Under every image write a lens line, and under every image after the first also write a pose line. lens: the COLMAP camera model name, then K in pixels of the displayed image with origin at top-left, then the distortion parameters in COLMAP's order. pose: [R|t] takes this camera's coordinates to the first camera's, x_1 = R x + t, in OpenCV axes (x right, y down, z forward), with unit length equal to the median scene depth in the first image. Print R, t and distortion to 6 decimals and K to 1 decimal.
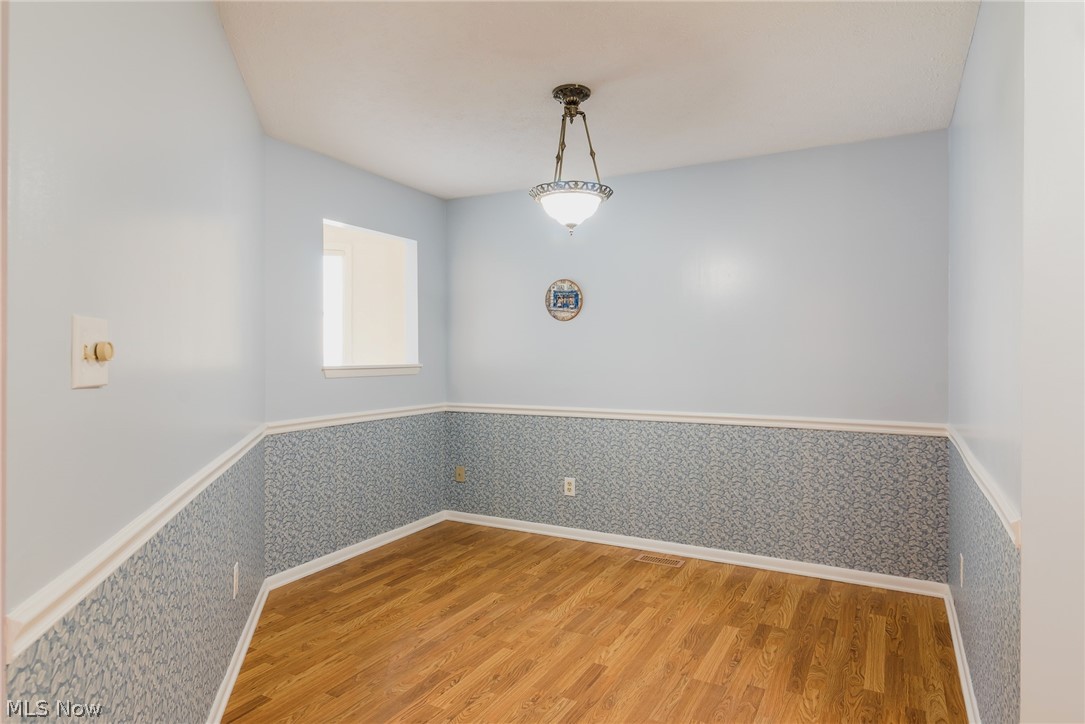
lens RADIAL K [[643.5, 0, 544.1], [0, 643.5, 353.1], [0, 0, 1]] dist [0.013618, -0.005869]
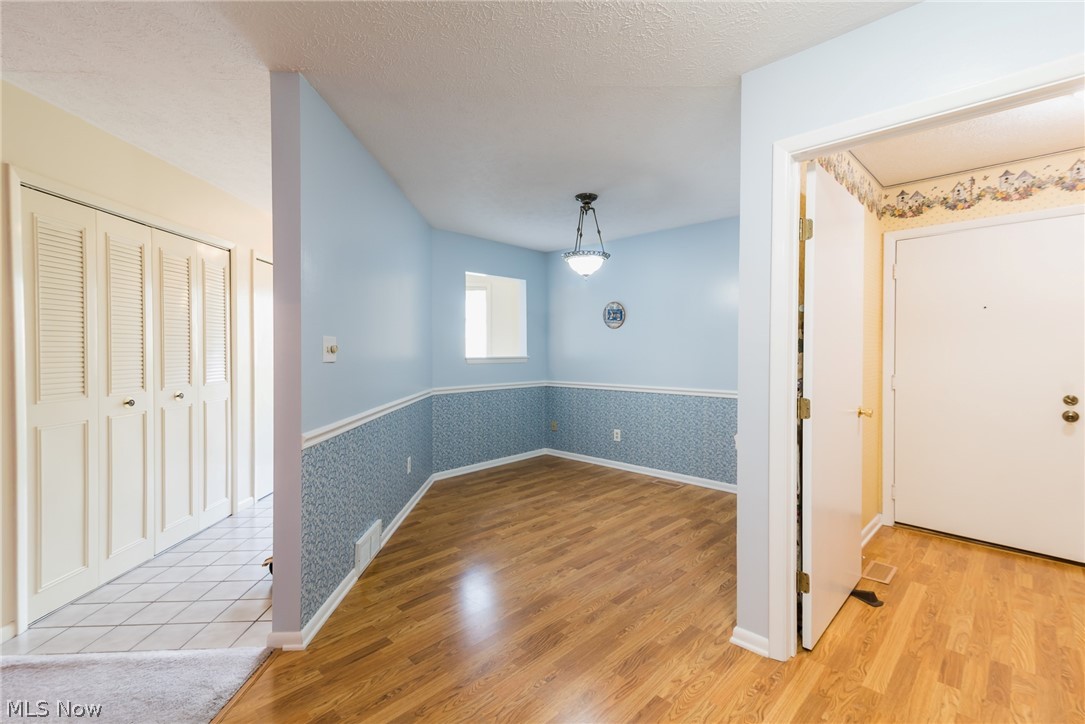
lens RADIAL K [[496.7, 0, 542.5], [0, 496.7, 358.9], [0, 0, 1]] dist [0.018977, -0.000710]
pose [[0.962867, 0.006674, -0.269895, 0.232541], [-0.001315, 0.999798, 0.020031, -0.001460], [0.269975, -0.018932, 0.962681, -0.247173]]
